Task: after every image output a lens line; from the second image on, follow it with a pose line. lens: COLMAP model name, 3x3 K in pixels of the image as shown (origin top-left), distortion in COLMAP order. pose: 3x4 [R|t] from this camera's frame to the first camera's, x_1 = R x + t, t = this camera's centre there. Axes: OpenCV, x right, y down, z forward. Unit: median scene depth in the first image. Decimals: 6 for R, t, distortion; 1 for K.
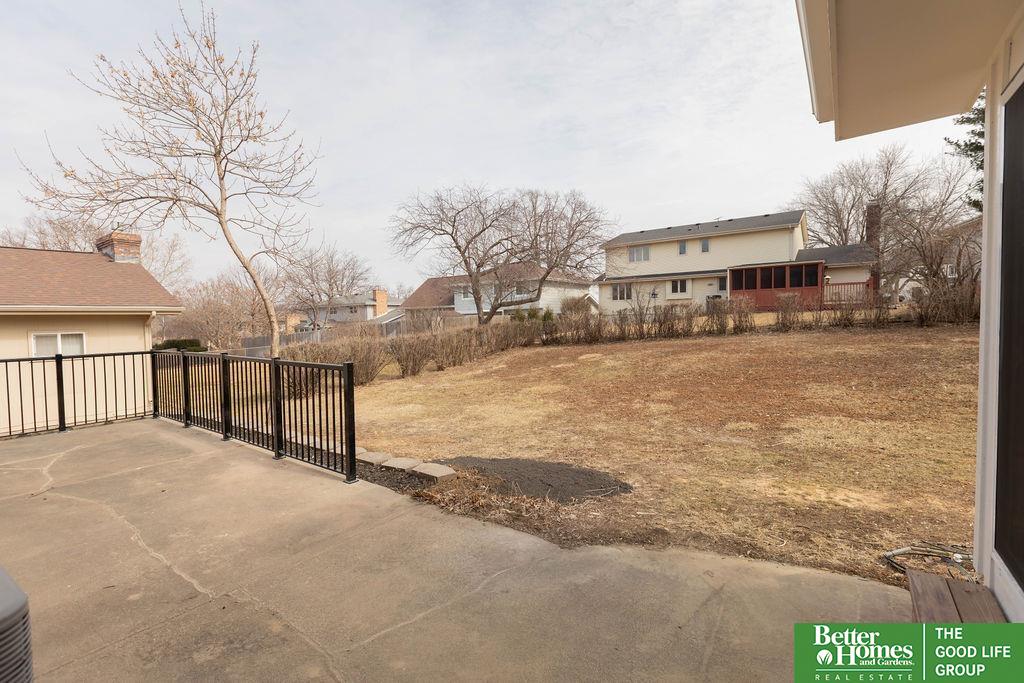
lens RADIAL K [[452.9, 0, 512.9], [0, 452.9, 341.7], [0, 0, 1]] dist [0.000971, -0.000131]
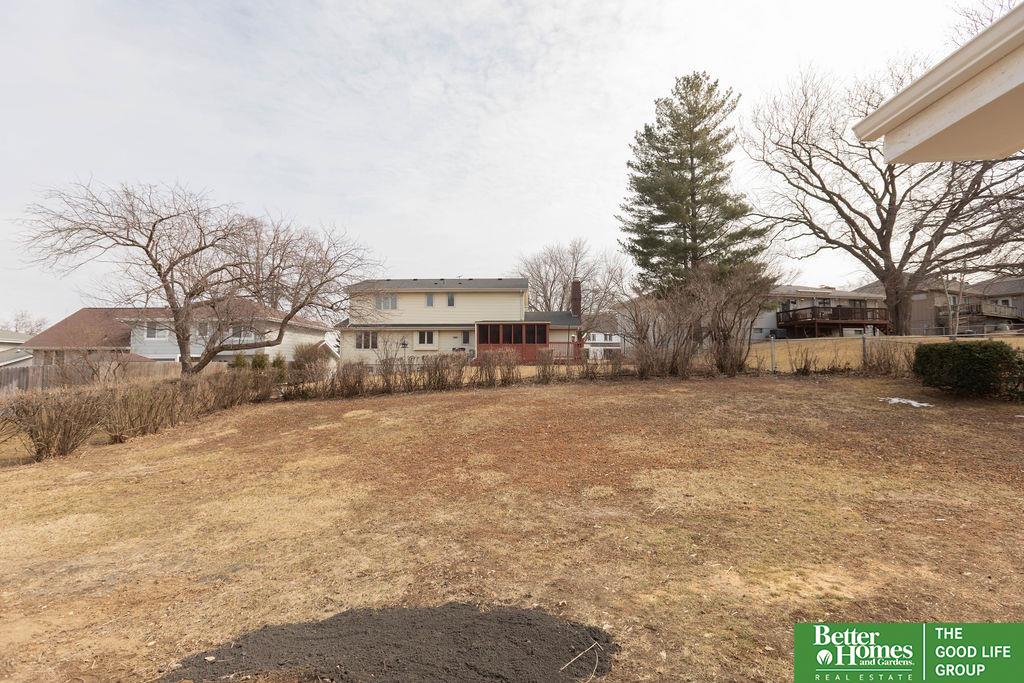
lens RADIAL K [[452.9, 0, 514.5], [0, 452.9, 342.2], [0, 0, 1]] dist [0.000971, -0.000131]
pose [[0.830316, 0.049181, 0.555118, -0.049004], [0.012208, 0.994254, -0.106346, -0.004807], [-0.557159, 0.095078, 0.824945, 0.111680]]
